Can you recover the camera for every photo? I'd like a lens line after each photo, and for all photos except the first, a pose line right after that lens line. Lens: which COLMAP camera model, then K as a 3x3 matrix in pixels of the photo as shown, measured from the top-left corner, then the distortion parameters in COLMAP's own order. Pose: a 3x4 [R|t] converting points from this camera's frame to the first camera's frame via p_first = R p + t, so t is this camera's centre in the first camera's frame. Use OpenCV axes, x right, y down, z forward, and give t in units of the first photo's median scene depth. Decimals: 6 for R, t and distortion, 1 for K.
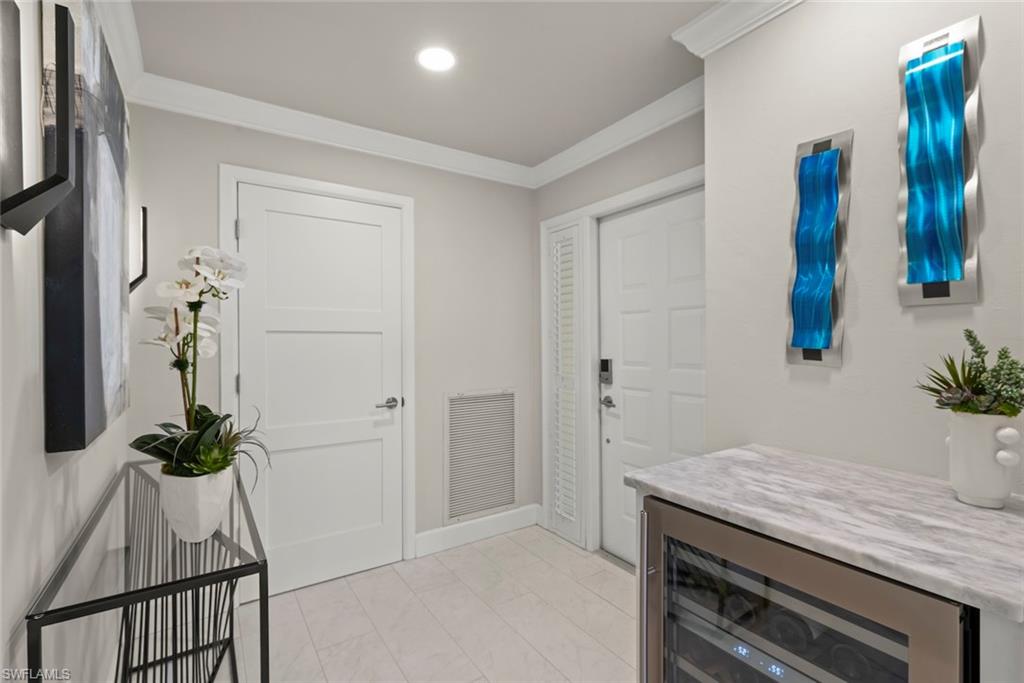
lens RADIAL K [[468.3, 0, 517.3], [0, 468.3, 344.0], [0, 0, 1]] dist [0.002201, 0.000447]
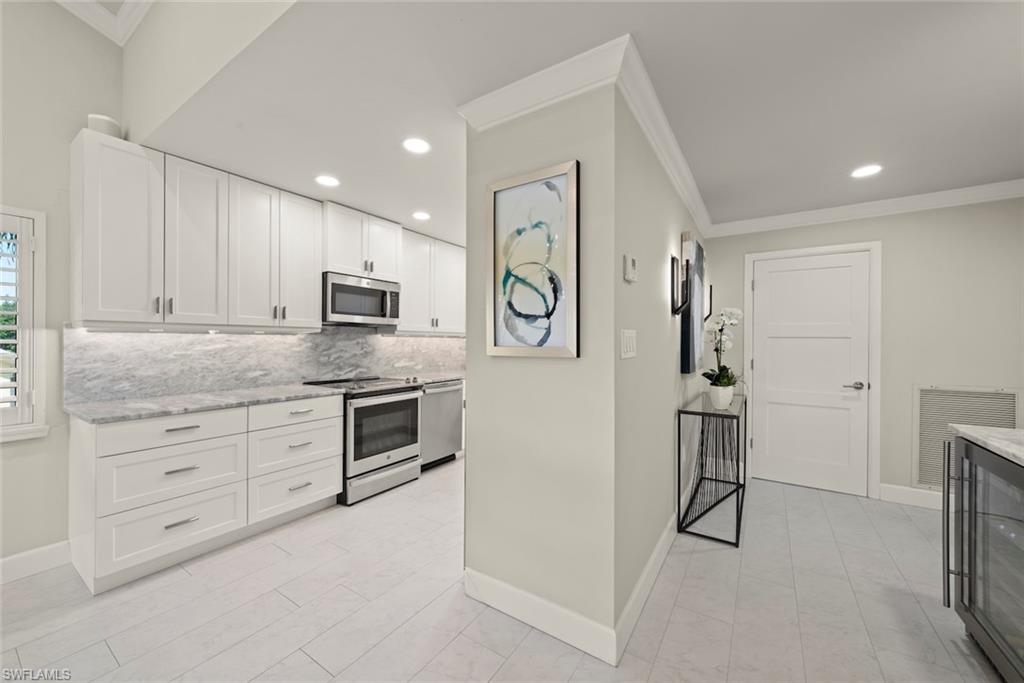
lens RADIAL K [[386.5, 0, 512.0], [0, 386.5, 341.5], [0, 0, 1]] dist [-0.001589, -0.000127]
pose [[0.389609, 0.009337, -0.920933, 0.881650], [-0.014959, 0.999881, 0.003809, -0.000188], [0.920859, 0.012292, 0.389703, -0.980418]]
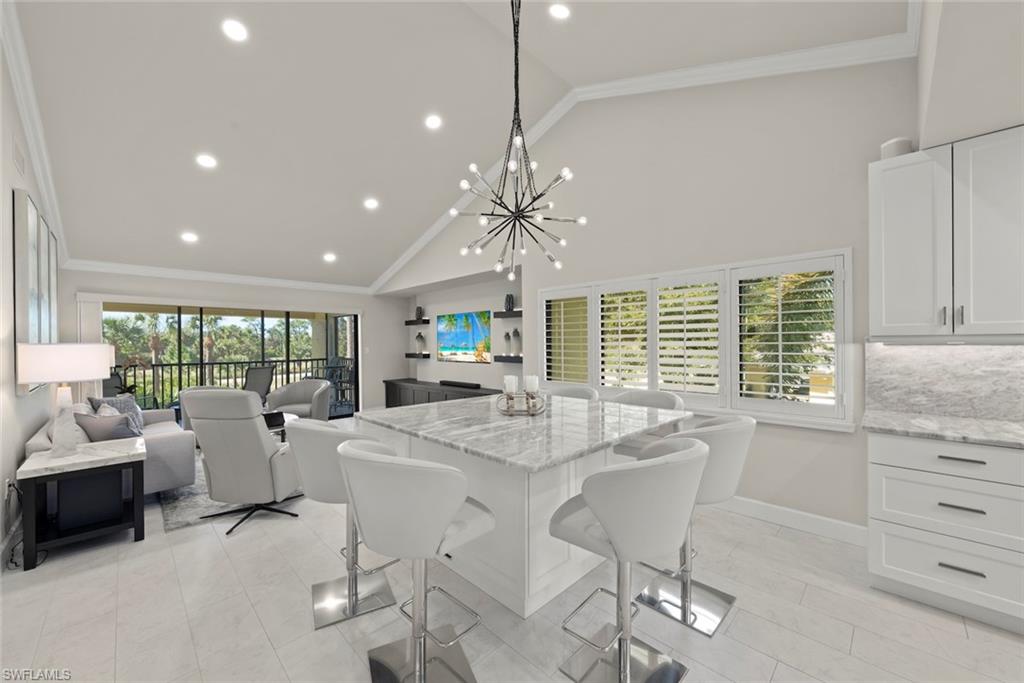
lens RADIAL K [[386.5, 0, 512.0], [0, 386.5, 341.5], [0, 0, 1]] dist [-0.001589, -0.000127]
pose [[-0.980239, 0.014285, -0.197303, 0.697931], [0.013373, 0.999893, 0.005956, -0.062615], [0.197367, 0.003200, -0.980325, -0.574208]]
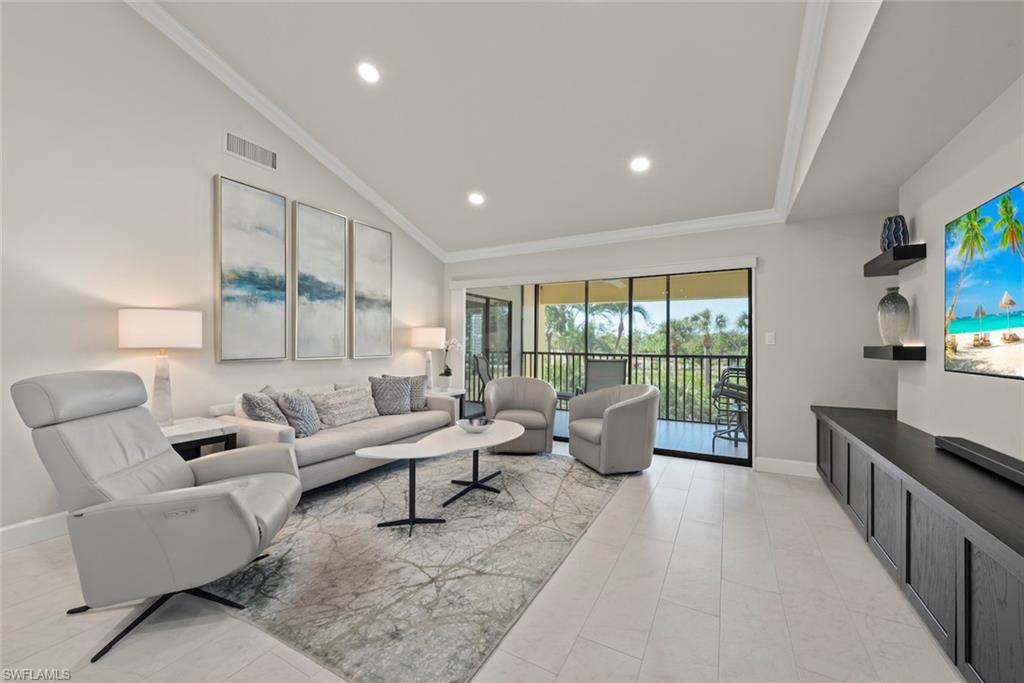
lens RADIAL K [[394.2, 0, 512.0], [0, 394.2, 341.5], [0, 0, 1]] dist [0.000055, -0.006354]
pose [[-0.460827, 0.010137, 0.887432, -0.016743], [0.003349, 0.999948, -0.009683, 0.122622], [-0.887484, -0.001490, -0.460837, -3.766835]]
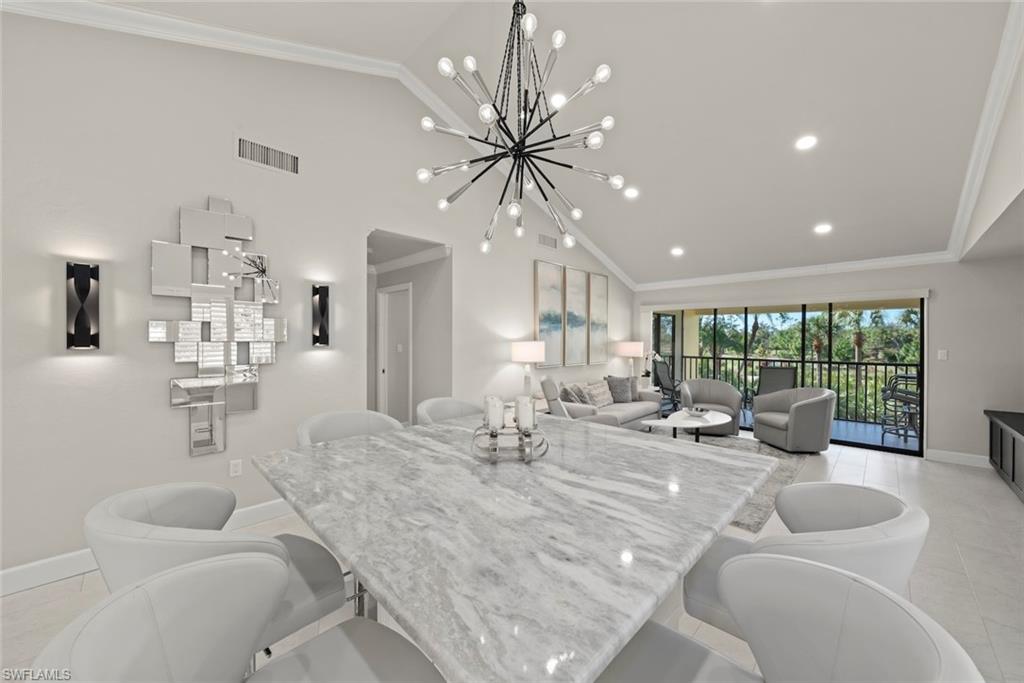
lens RADIAL K [[377.3, 0, 514.4], [0, 377.3, 342.6], [0, 0, 1]] dist [-0.000104, 0.000237]
pose [[-0.203367, -0.002338, 0.979100, -0.932817], [0.004730, 0.999983, 0.003370, -0.067209], [-0.979091, 0.005317, -0.203353, -2.205585]]
